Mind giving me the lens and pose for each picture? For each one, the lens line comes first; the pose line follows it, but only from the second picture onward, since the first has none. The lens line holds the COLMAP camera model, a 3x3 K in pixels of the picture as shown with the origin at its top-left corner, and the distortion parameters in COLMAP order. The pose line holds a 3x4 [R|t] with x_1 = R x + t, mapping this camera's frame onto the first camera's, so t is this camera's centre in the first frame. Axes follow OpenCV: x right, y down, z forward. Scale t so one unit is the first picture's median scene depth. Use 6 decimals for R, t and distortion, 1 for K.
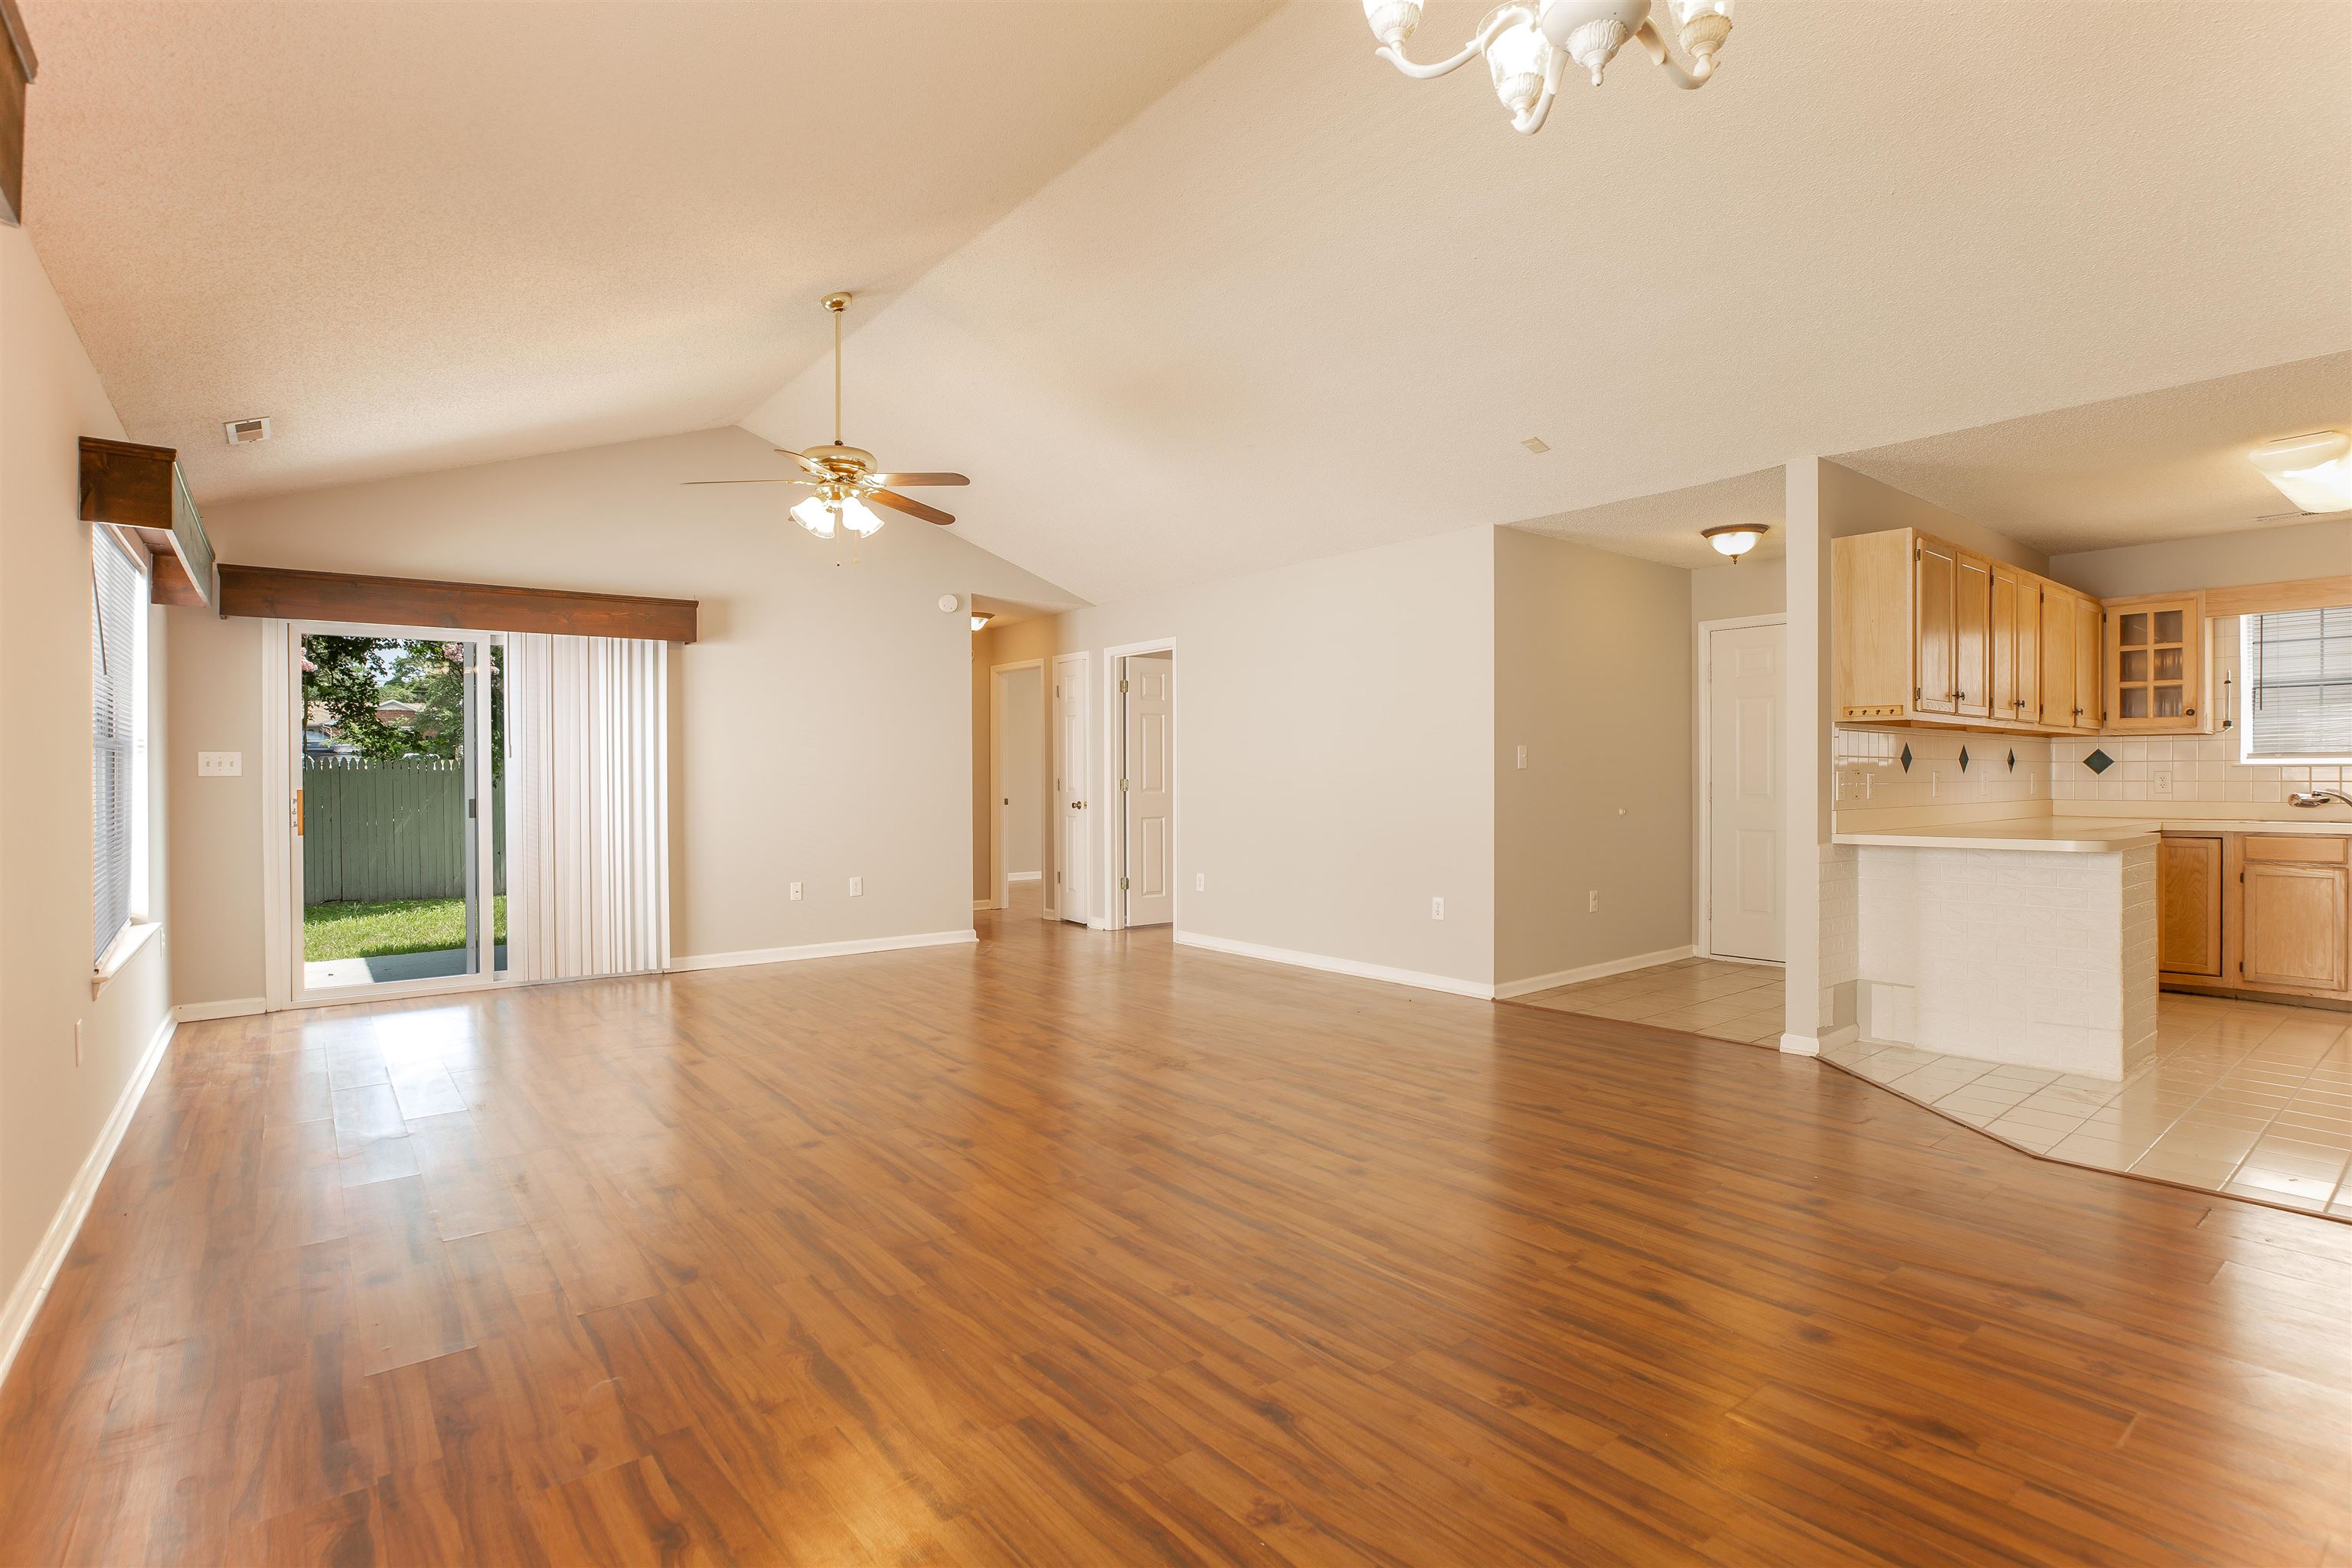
lens RADIAL K [[1149.9, 0, 1168.7], [0, 1149.9, 773.0], [0, 0, 1]] dist [-0.032058, 0.001490]
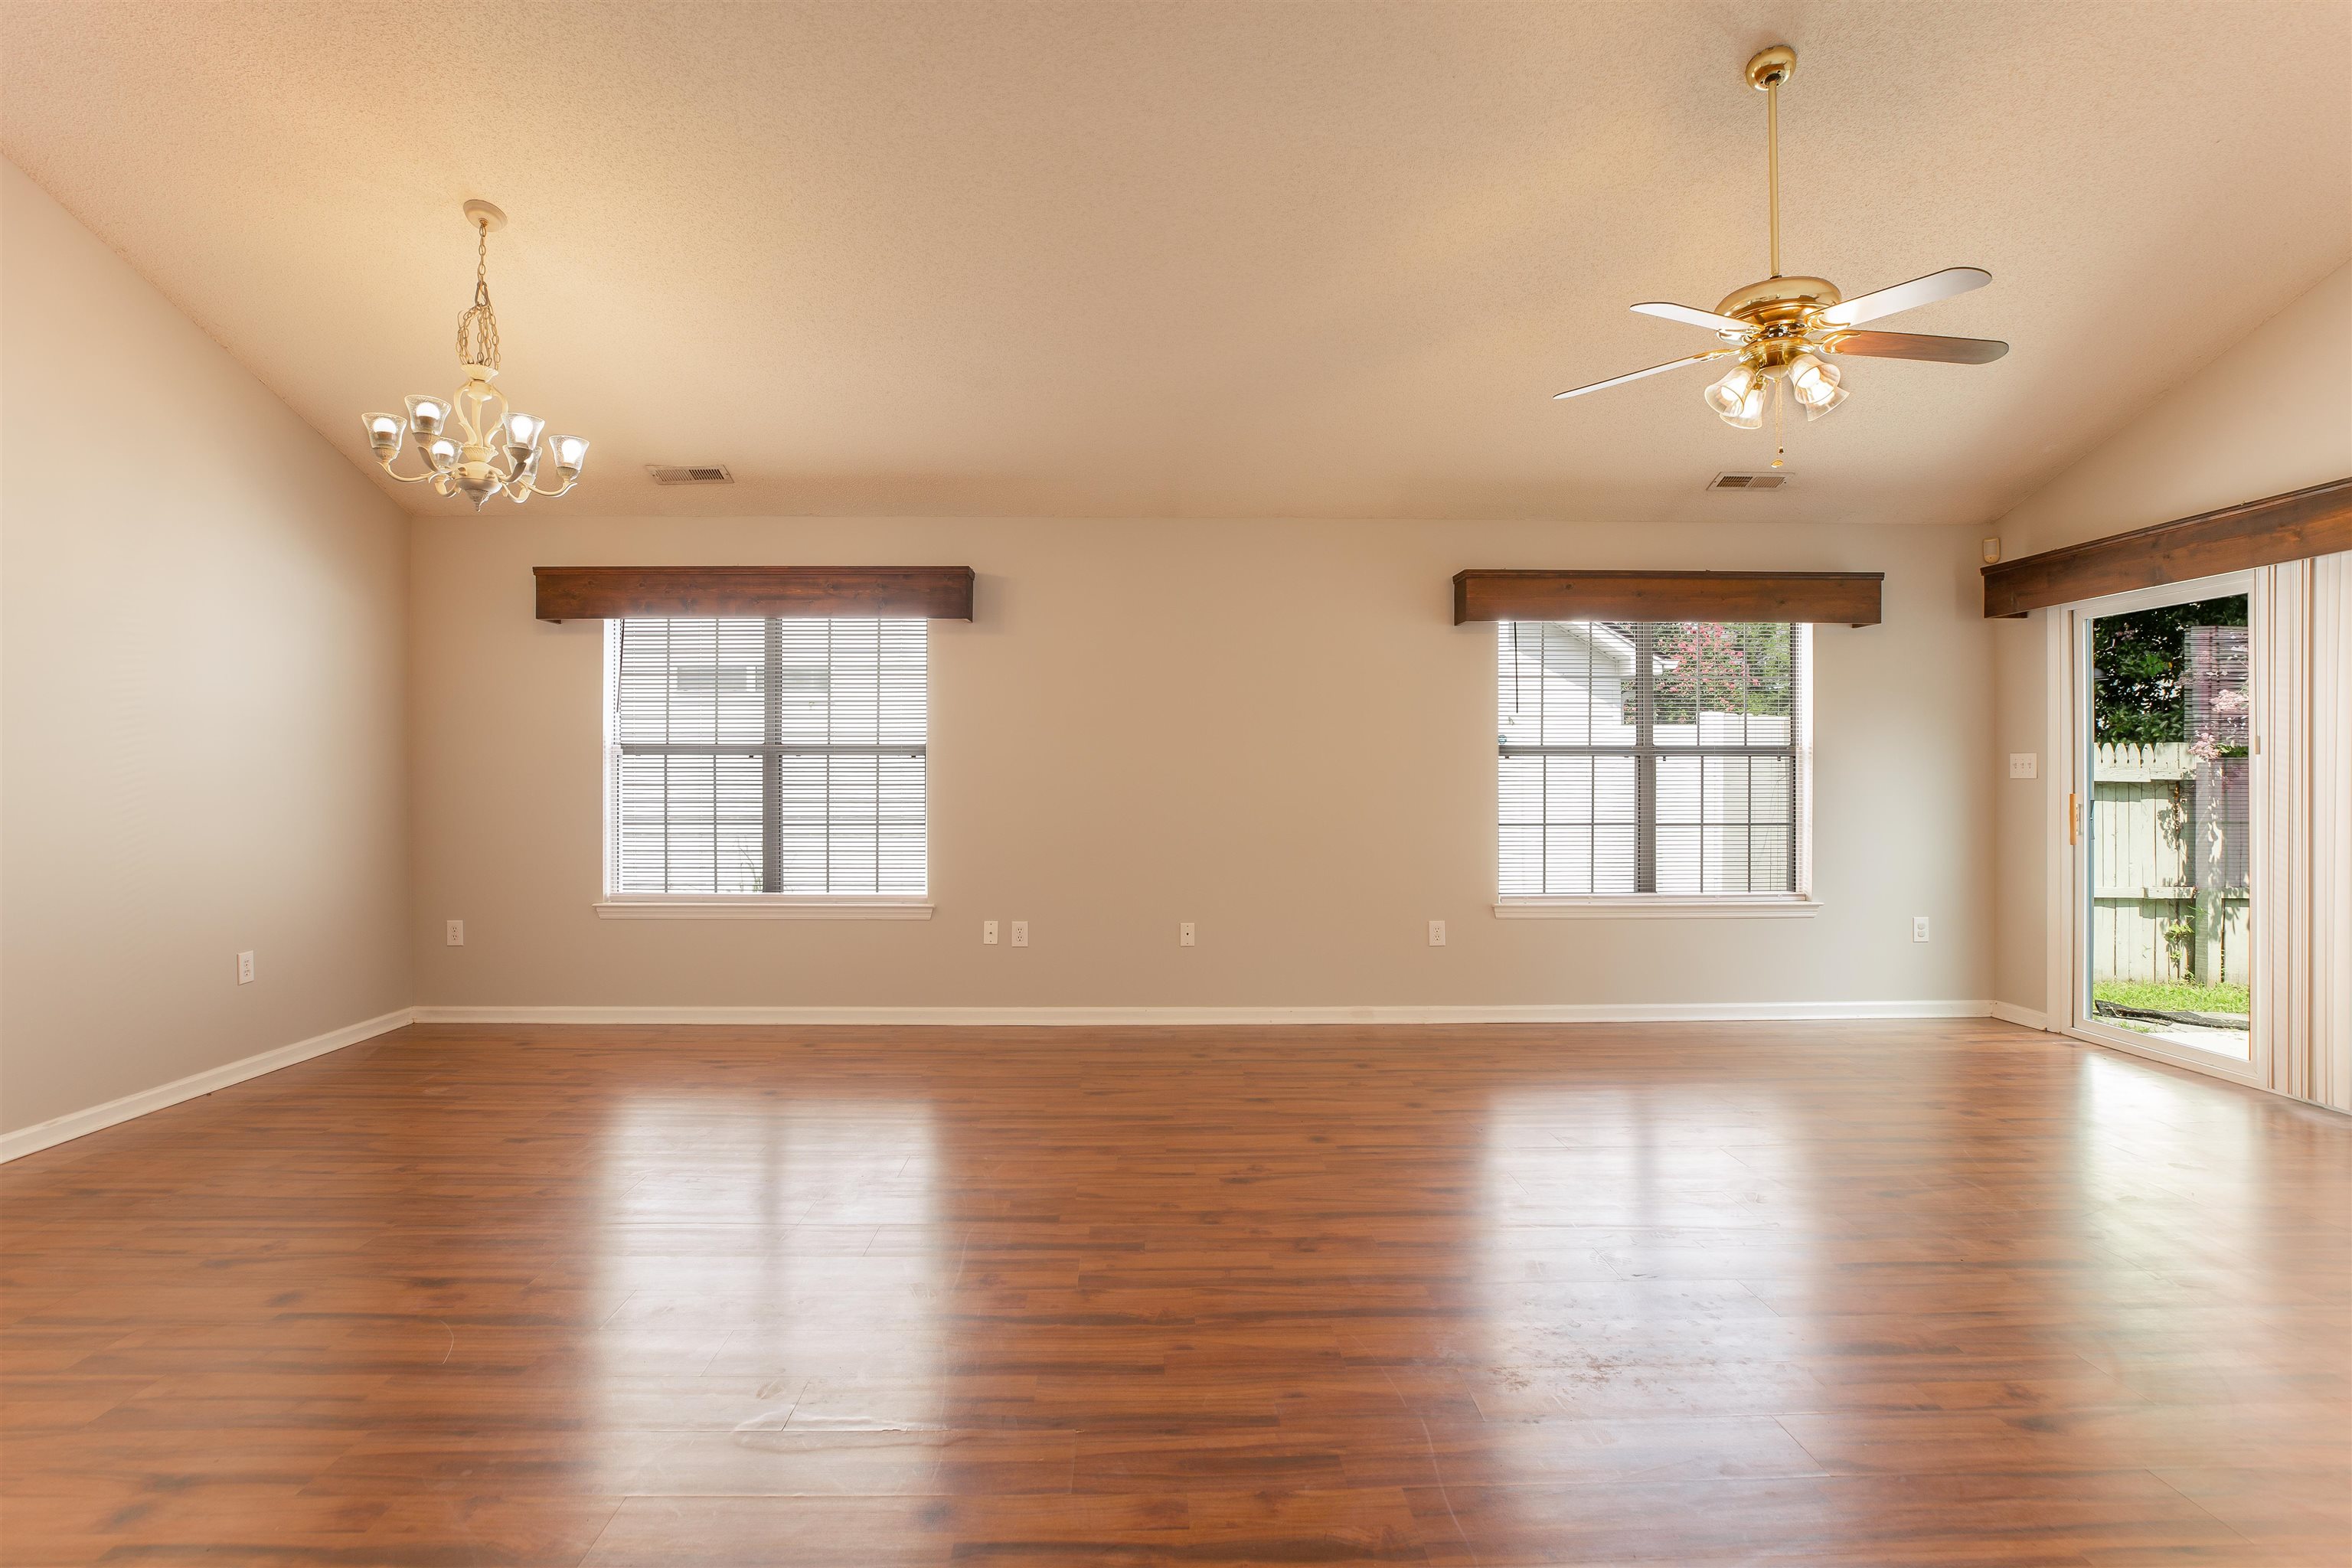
lens RADIAL K [[1149.9, 0, 1168.7], [0, 1149.9, 773.0], [0, 0, 1]] dist [-0.032058, 0.001490]
pose [[-0.592504, 0.005003, -0.805552, 0.481057], [0.001975, 0.999987, 0.004758, -0.009626], [0.805565, 0.001229, -0.592506, 1.201149]]
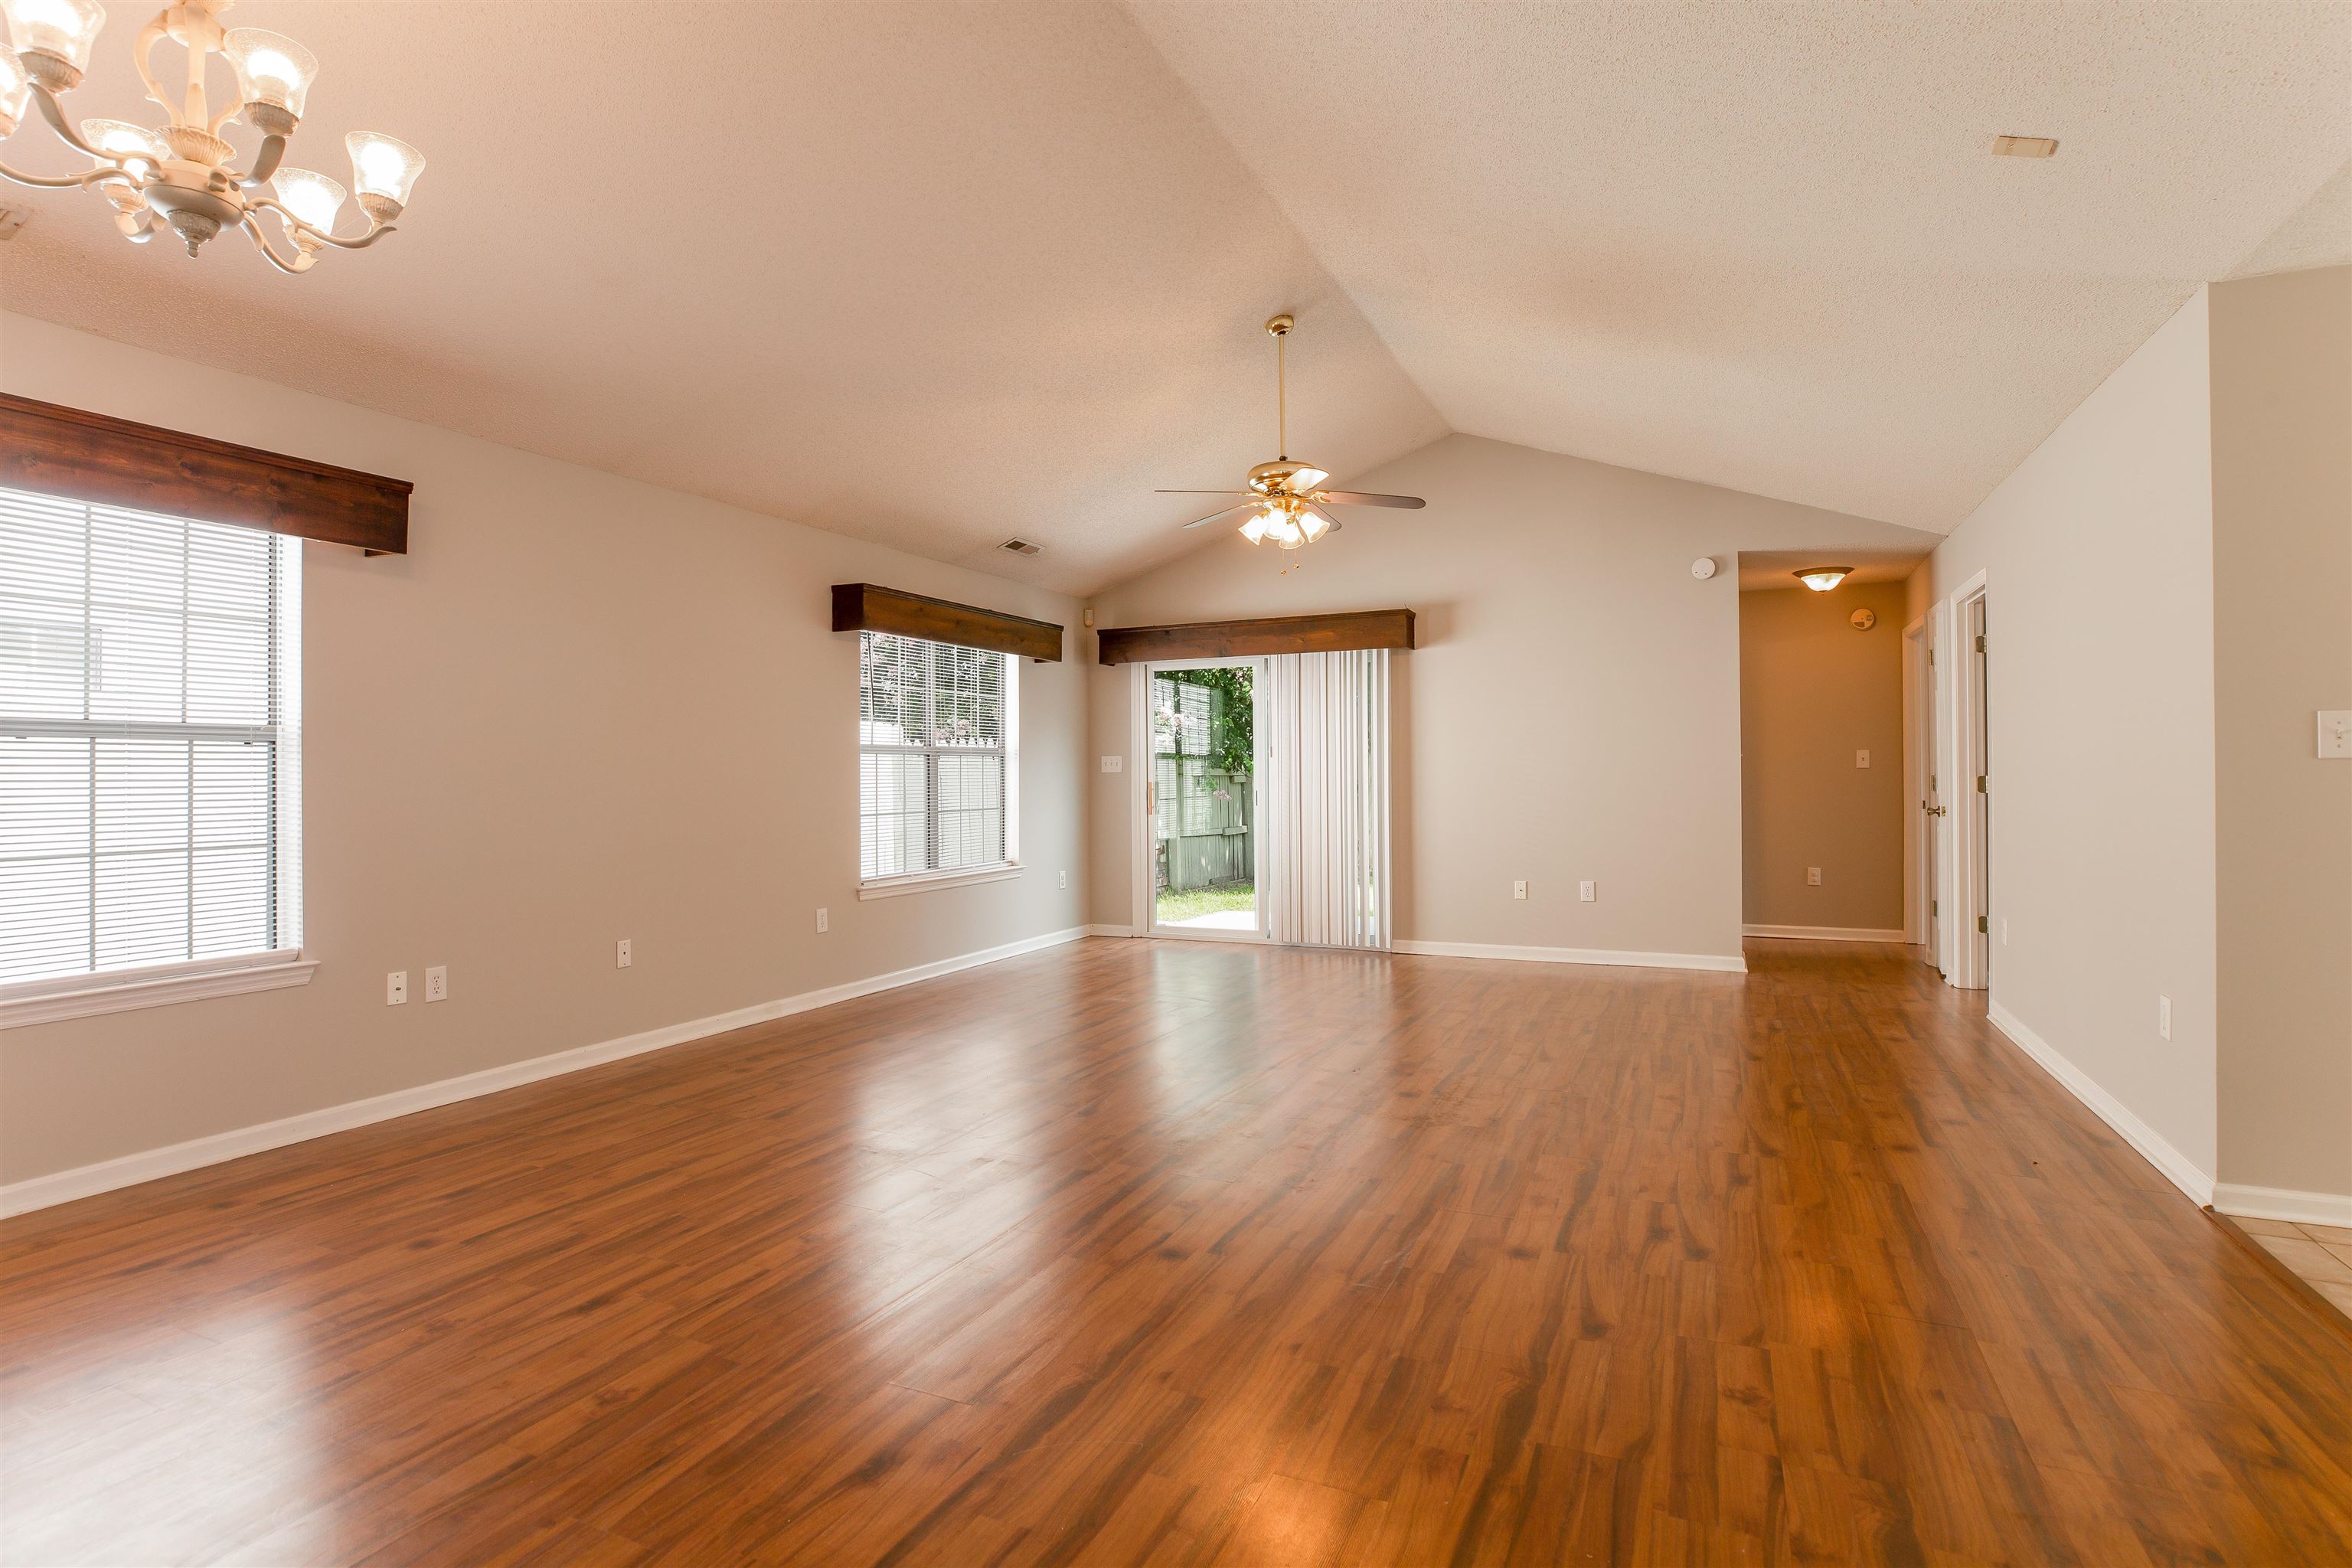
lens RADIAL K [[1149.9, 0, 1168.7], [0, 1149.9, 773.0], [0, 0, 1]] dist [-0.032058, 0.001490]
pose [[0.459521, 0.000574, -0.888167, 0.658744], [0.003465, 0.999991, 0.002440, -0.000812], [0.888160, -0.004199, 0.459515, 0.455903]]
